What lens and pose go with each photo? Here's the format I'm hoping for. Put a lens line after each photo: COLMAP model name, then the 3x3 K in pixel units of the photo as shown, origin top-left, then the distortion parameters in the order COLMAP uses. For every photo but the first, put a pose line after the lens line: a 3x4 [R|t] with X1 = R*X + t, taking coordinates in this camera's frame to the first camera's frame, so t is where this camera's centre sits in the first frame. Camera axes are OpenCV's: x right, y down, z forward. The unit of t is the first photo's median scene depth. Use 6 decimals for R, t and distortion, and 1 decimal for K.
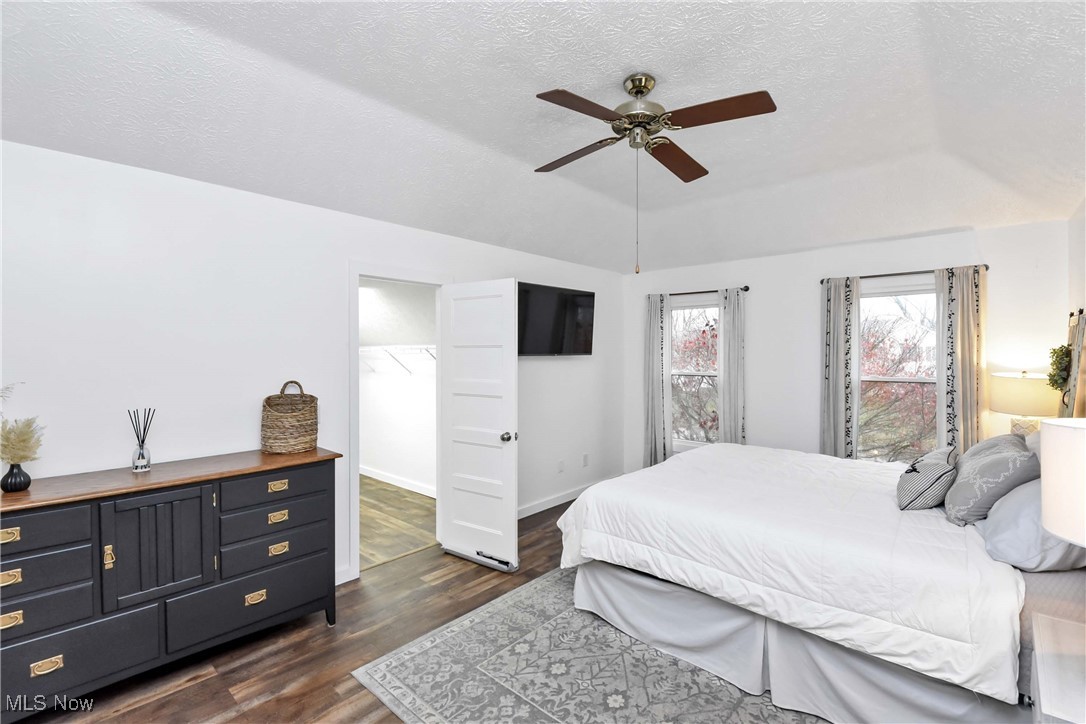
lens RADIAL K [[478.7, 0, 549.5], [0, 478.7, 361.6], [0, 0, 1]] dist [-0.003812, -0.008680]
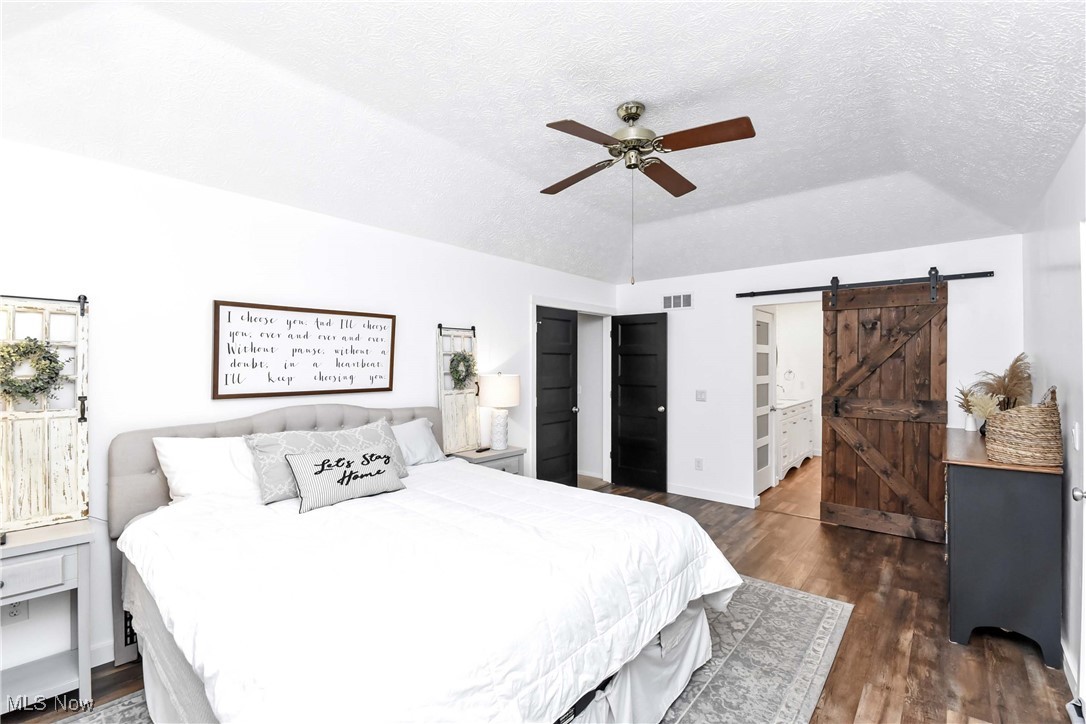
lens RADIAL K [[492.7, 0, 561.6], [0, 492.7, 357.7], [0, 0, 1]] dist [0.018650, -0.000043]
pose [[-0.998420, -0.004763, -0.055988, 0.408548], [-0.005345, 0.999933, 0.010253, -0.021396], [0.055935, 0.010536, -0.998379, 2.090186]]
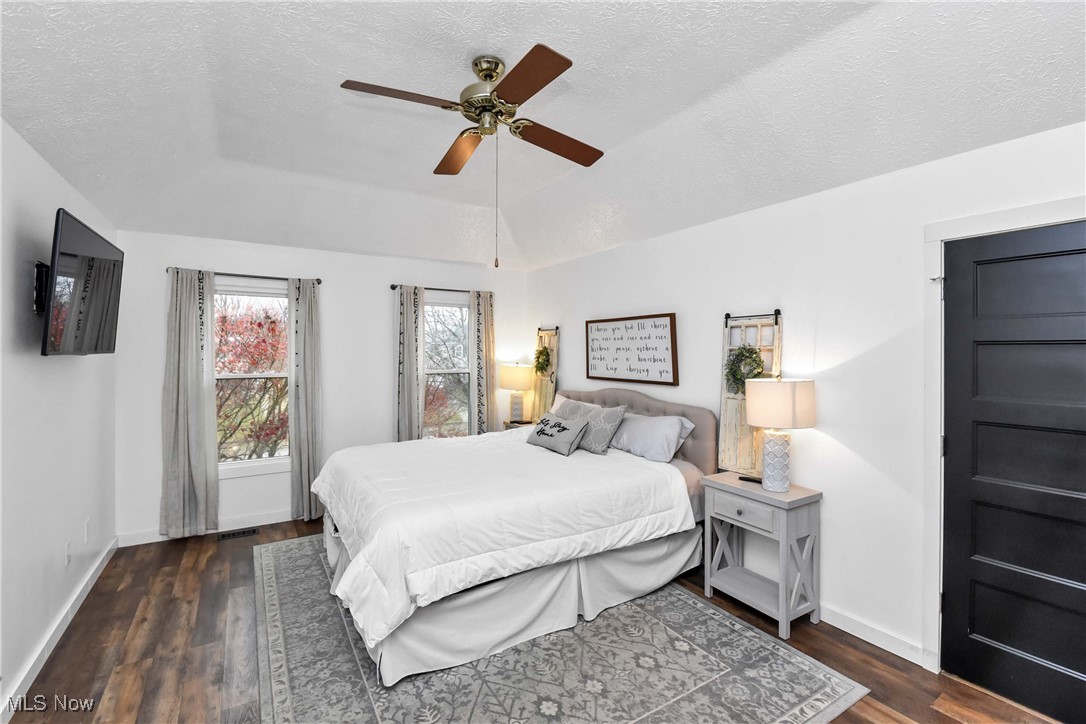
lens RADIAL K [[474.2, 0, 539.3], [0, 474.2, 353.2], [0, 0, 1]] dist [-0.012386, -0.000471]
pose [[0.283216, -0.002232, 0.959053, -0.662403], [0.014650, 0.999891, -0.001999, -0.009155], [-0.958944, 0.014616, 0.283218, 0.619482]]
